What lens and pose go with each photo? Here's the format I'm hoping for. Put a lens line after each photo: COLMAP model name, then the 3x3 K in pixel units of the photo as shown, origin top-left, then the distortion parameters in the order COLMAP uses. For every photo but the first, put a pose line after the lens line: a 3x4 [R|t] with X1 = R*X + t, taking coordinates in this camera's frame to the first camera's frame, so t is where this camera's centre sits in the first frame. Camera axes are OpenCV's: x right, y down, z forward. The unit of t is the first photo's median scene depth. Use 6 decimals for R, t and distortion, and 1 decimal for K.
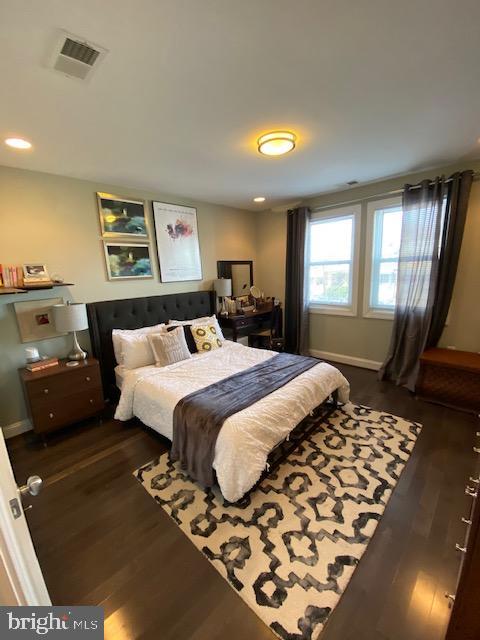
lens RADIAL K [[260.6, 0, 240.0], [0, 260.6, 320.0], [0, 0, 1]] dist [0.018293, -0.018947]
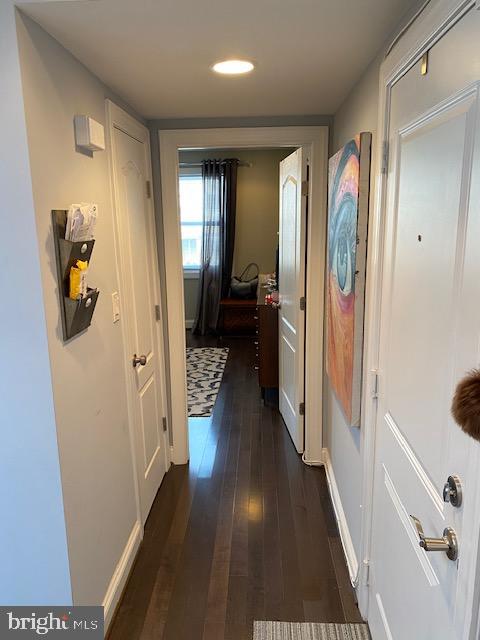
lens RADIAL K [[488.5, 0, 240.6], [0, 488.5, 315.3], [0, 0, 1]] dist [0.006127, -0.000275]
pose [[0.751431, -0.099036, 0.652337, -1.009756], [0.104692, 0.994042, 0.030318, 0.184505], [-0.651454, 0.045513, 0.757322, -1.090280]]
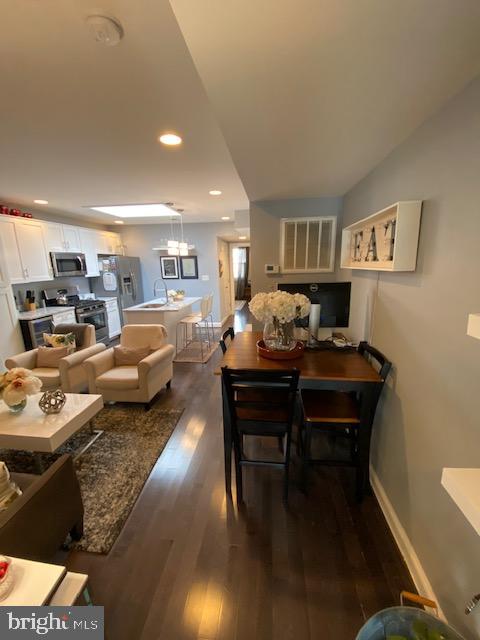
lens RADIAL K [[258.2, 0, 239.7], [0, 258.2, 320.8], [0, 0, 1]] dist [0.036091, -0.033750]
pose [[0.799685, -0.107390, 0.590738, -2.358409], [0.099980, 0.993956, 0.045347, 0.606814], [-0.592037, 0.022799, 0.805588, -2.875499]]
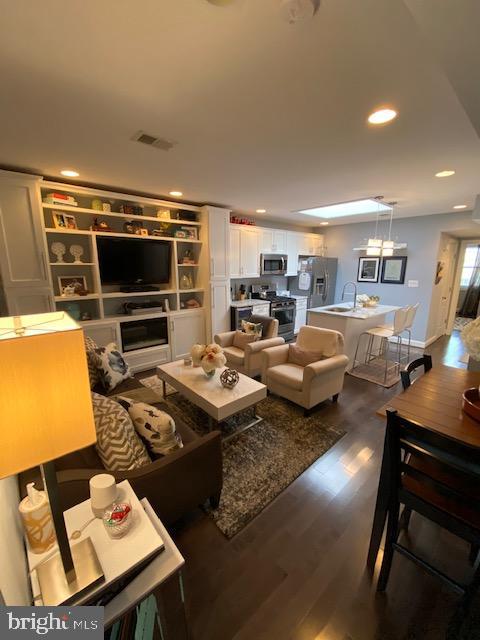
lens RADIAL K [[258.2, 0, 239.7], [0, 258.2, 320.8], [0, 0, 1]] dist [0.036091, -0.033750]
pose [[0.994706, 0.066412, -0.078414, -2.253226], [-0.064467, 0.997552, 0.027077, 0.591057], [0.080020, -0.021878, 0.996553, -2.803380]]
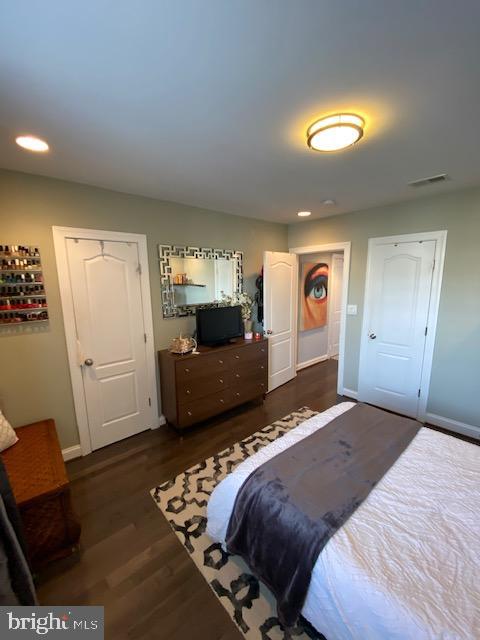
lens RADIAL K [[258.2, 0, 239.7], [0, 258.2, 320.8], [0, 0, 1]] dist [0.036091, -0.033750]
pose [[-0.994494, 0.041421, 0.096260, 0.339917], [0.071988, 0.937557, 0.340300, -0.441910], [-0.076154, 0.345356, -0.935377, 1.798066]]
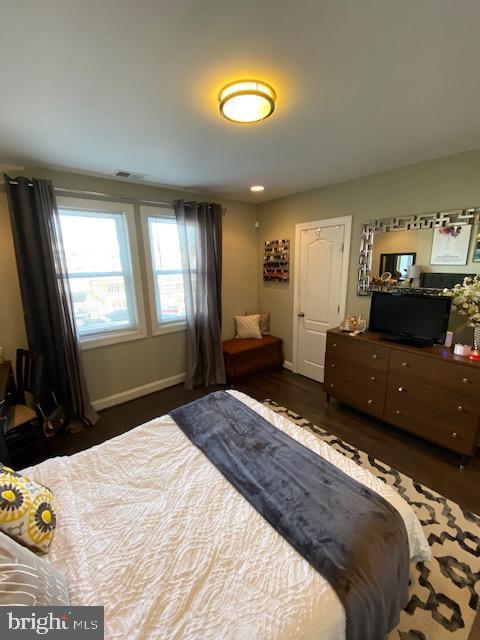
lens RADIAL K [[256.9, 0, 237.6], [0, 256.9, 323.4], [0, 0, 1]] dist [0.000547, -0.012174]
pose [[0.136834, -0.190902, 0.972025, -0.574978], [0.202271, 0.965965, 0.161238, -0.233152], [-0.969723, 0.174550, 0.170791, 0.983202]]
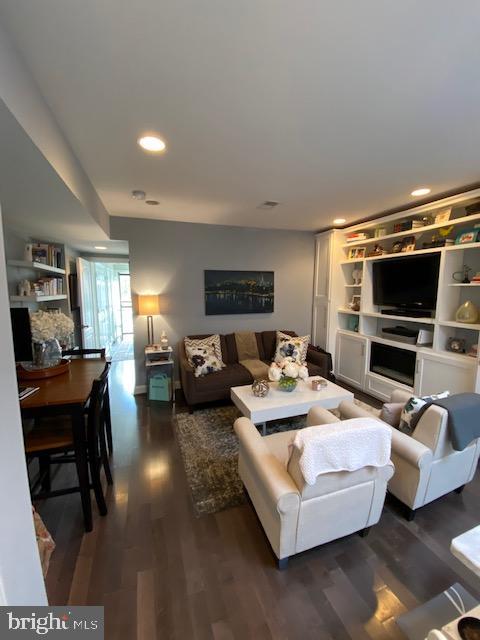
lens RADIAL K [[258.2, 0, 239.7], [0, 258.2, 320.8], [0, 0, 1]] dist [0.036091, -0.033750]
pose [[-0.456666, 0.153906, -0.876224, -1.250138], [-0.147949, 0.958069, 0.245389, 0.271967], [0.877250, 0.241697, -0.414747, -1.265868]]
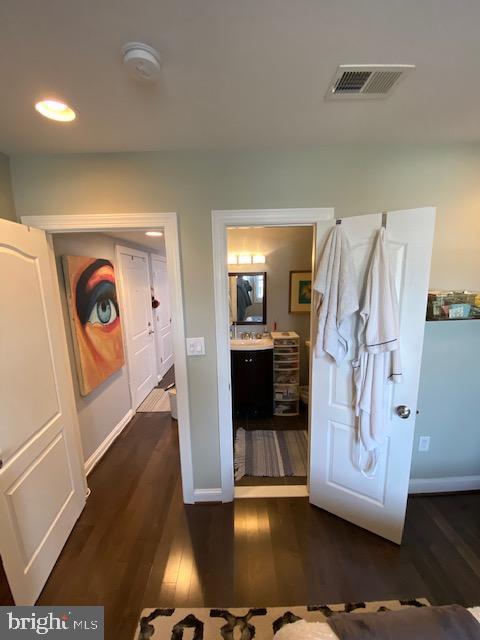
lens RADIAL K [[260.6, 0, 240.0], [0, 260.6, 320.0], [0, 0, 1]] dist [0.018293, -0.018947]
pose [[-0.718068, 0.174254, -0.673806, 0.247659], [-0.071318, 0.944629, 0.320296, -0.268091], [0.692309, 0.278049, -0.665880, 0.848537]]
